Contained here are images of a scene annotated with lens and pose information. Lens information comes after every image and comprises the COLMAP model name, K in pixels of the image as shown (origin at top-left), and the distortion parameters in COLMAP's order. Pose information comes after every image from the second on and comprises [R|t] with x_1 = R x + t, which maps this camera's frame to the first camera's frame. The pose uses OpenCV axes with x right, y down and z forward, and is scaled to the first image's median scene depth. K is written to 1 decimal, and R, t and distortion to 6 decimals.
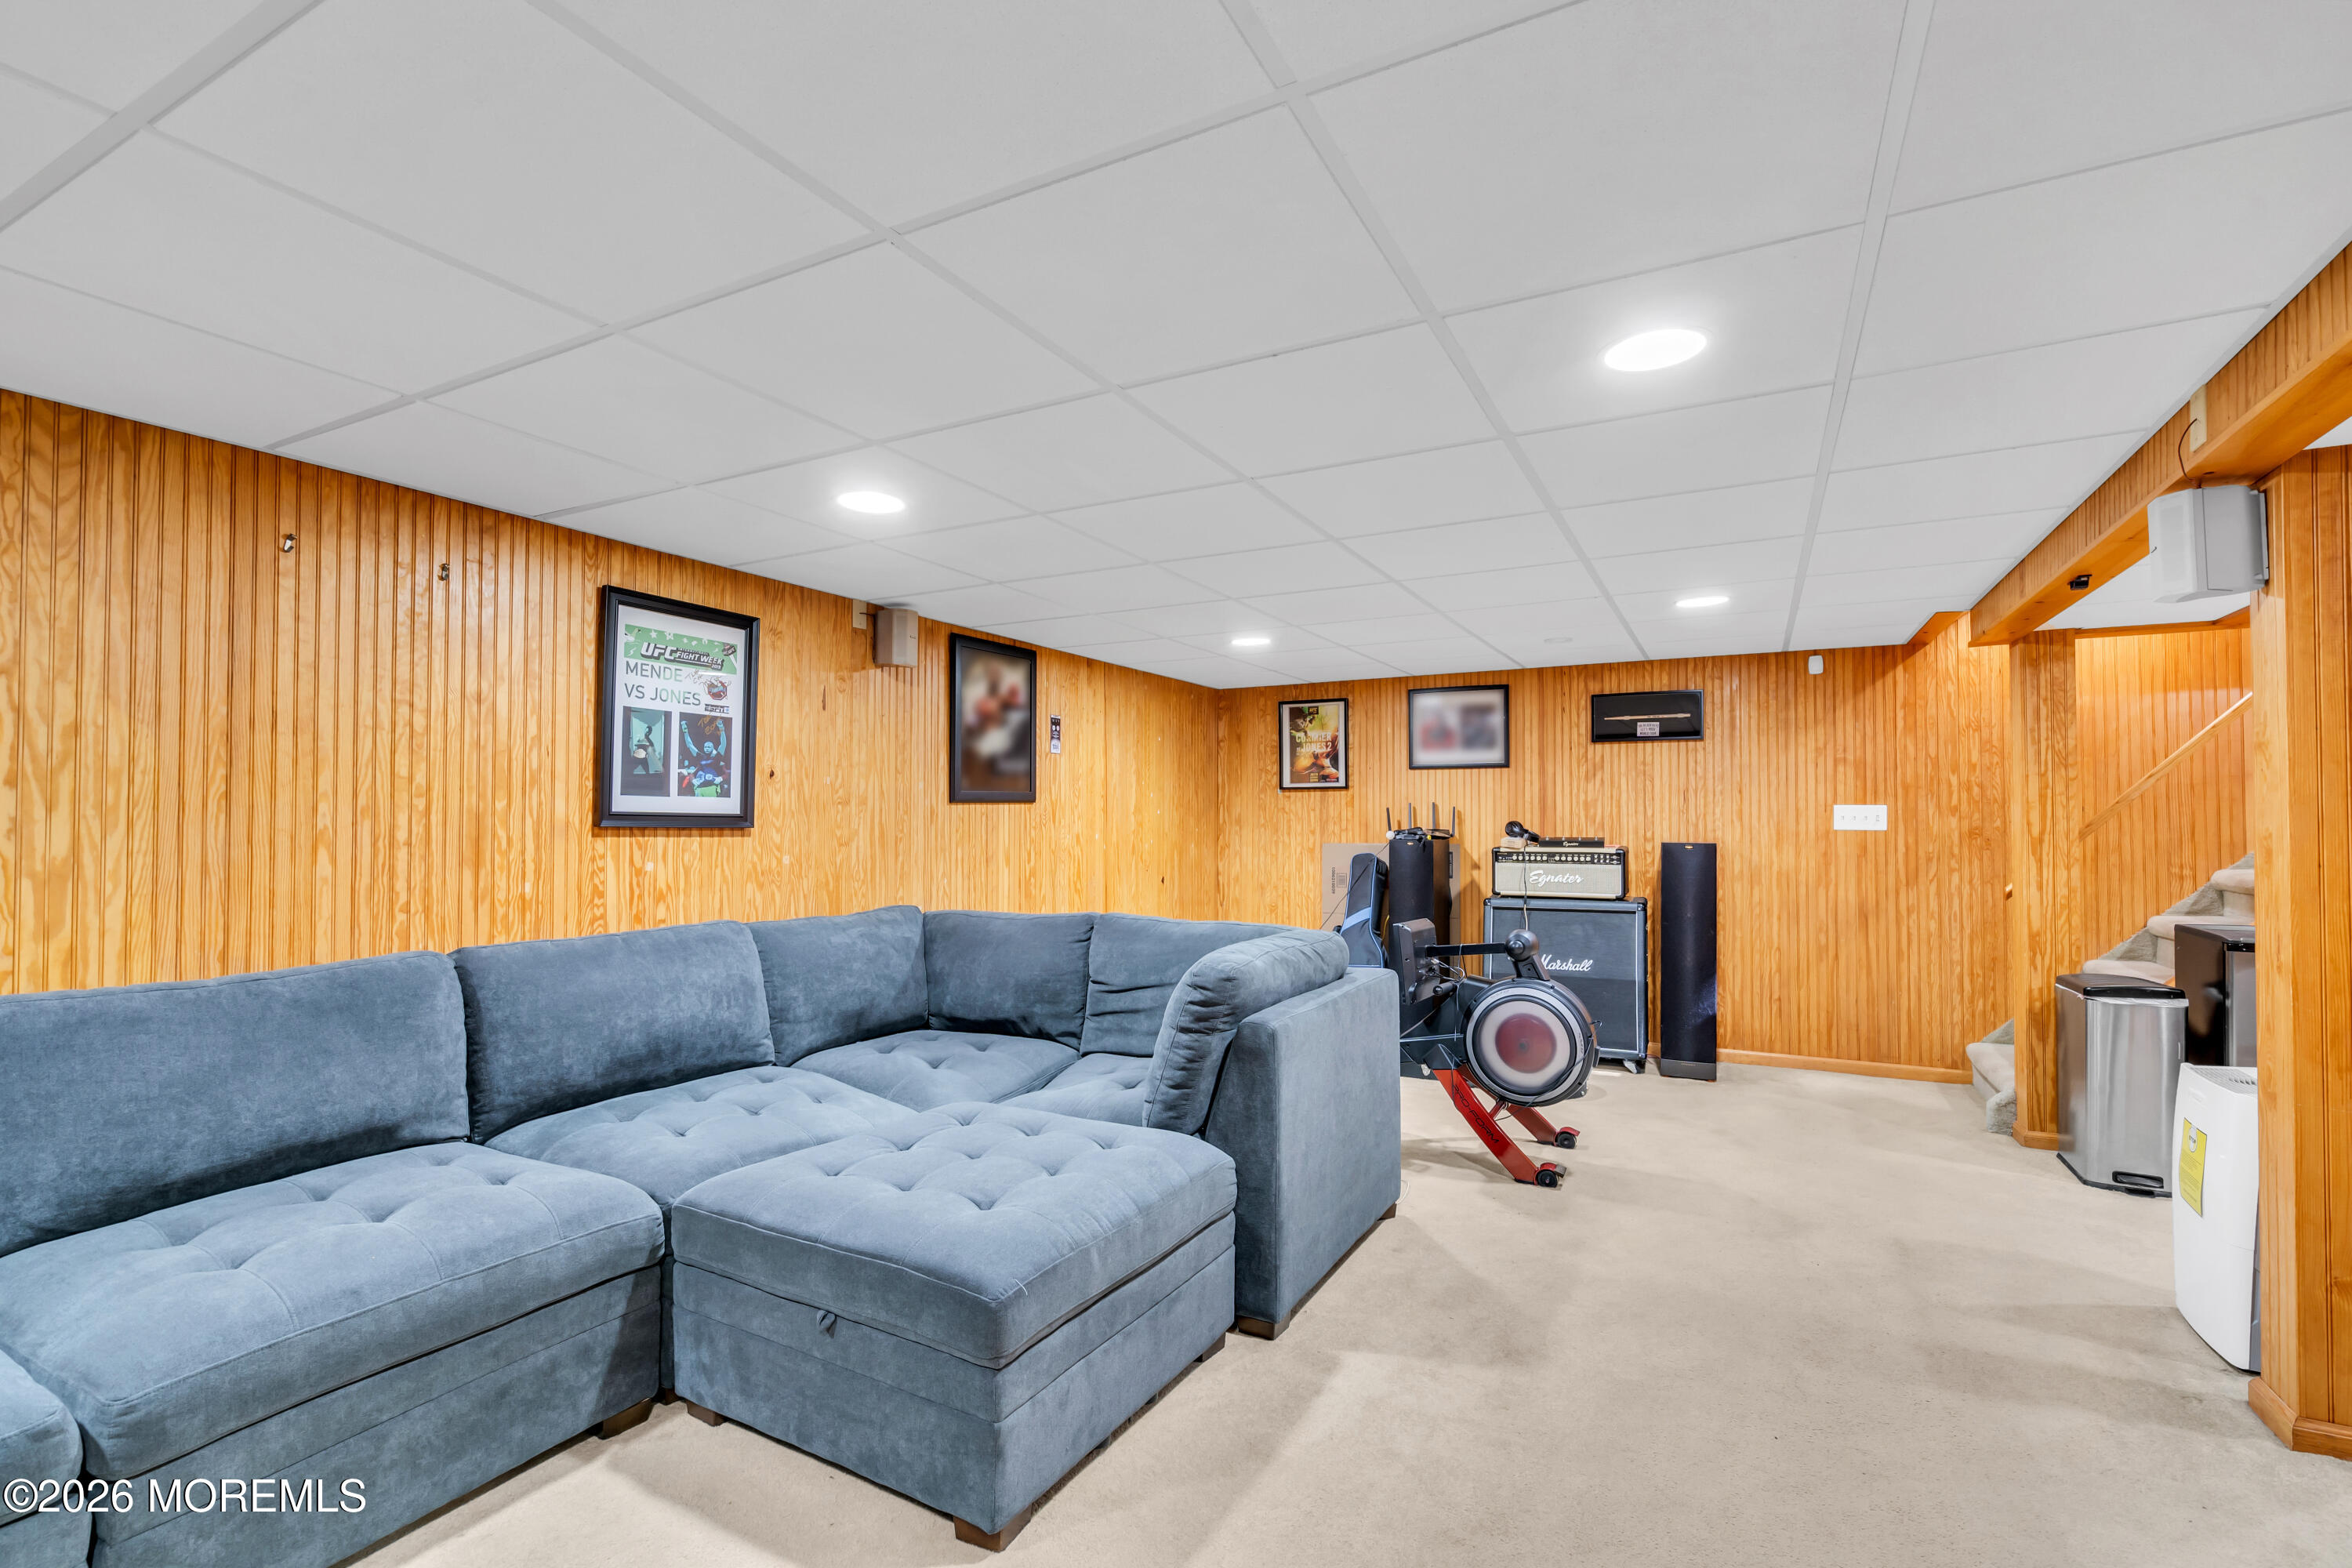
lens RADIAL K [[1069.9, 0, 1170.7], [0, 1069.9, 790.1], [0, 0, 1]] dist [-0.003416, -0.000214]
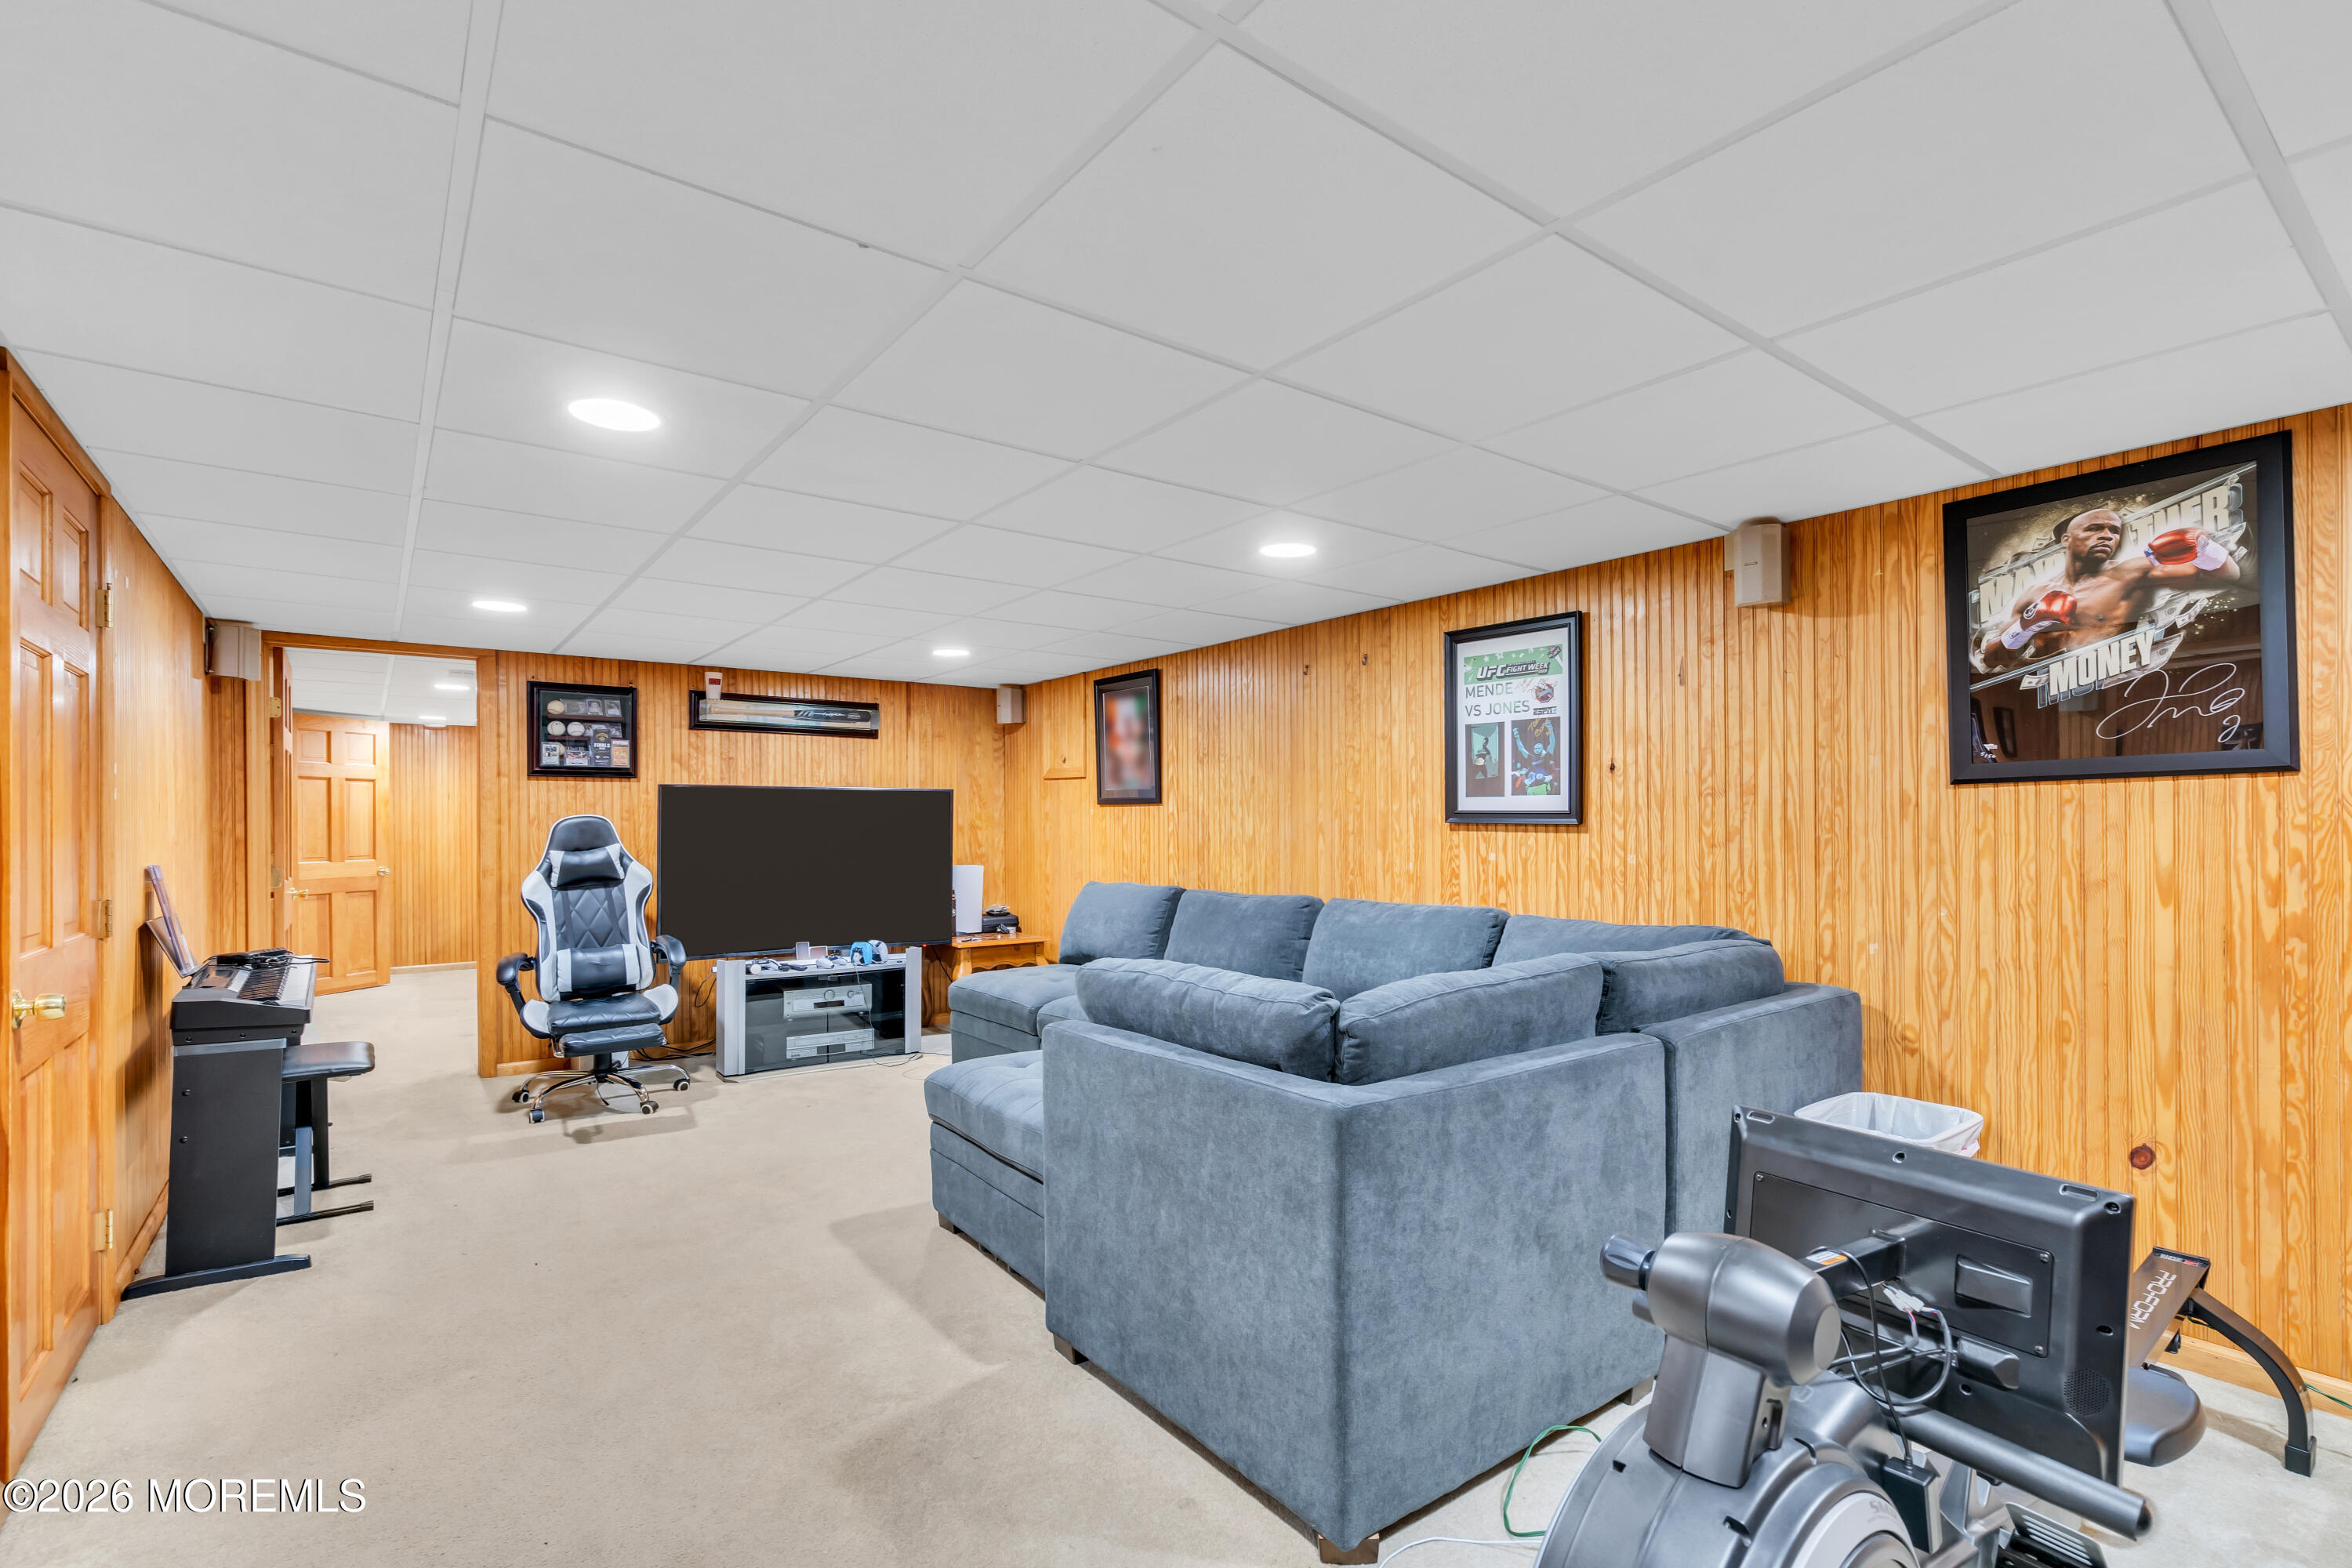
lens RADIAL K [[1069.9, 0, 1148.7], [0, 1069.9, 829.2], [0, 0, 1]] dist [-0.003416, -0.000214]
pose [[-0.429131, 0.001481, -0.903241, 0.716078], [0.022475, 0.999707, -0.009039, 0.042273], [0.902963, -0.024179, -0.429039, 1.133242]]
